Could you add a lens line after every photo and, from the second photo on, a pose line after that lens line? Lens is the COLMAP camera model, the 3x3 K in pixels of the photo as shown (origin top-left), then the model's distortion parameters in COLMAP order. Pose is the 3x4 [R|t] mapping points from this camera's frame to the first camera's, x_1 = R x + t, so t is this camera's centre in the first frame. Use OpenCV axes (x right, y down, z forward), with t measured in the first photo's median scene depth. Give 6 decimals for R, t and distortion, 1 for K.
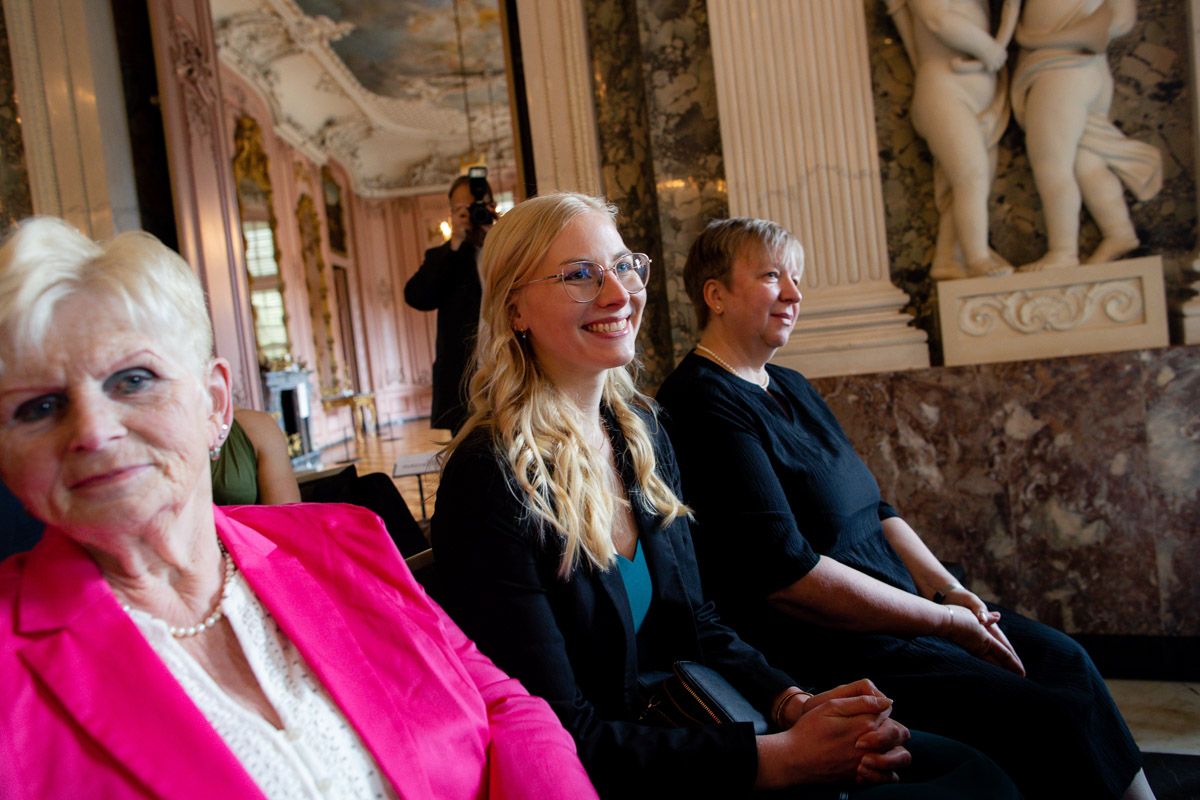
lens RADIAL K [[819.6, 0, 598.5], [0, 819.6, 395.0], [0, 0, 1]] dist [-0.057423, 0.053499]
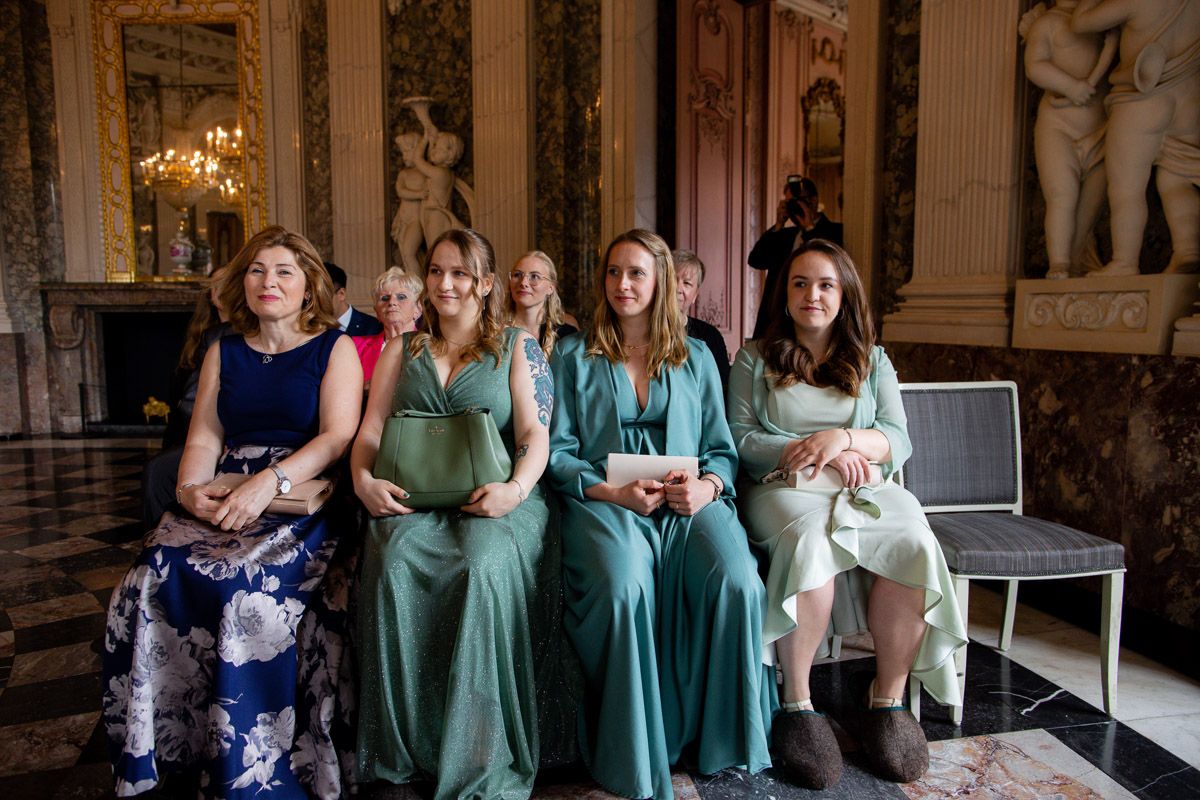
lens RADIAL K [[819.6, 0, 598.5], [0, 819.6, 395.0], [0, 0, 1]] dist [-0.057423, 0.053499]
pose [[0.639921, 0.187974, -0.745095, 0.998583], [-0.114203, 0.982116, 0.149687, -0.080125], [0.759907, -0.010695, 0.649943, -0.311991]]
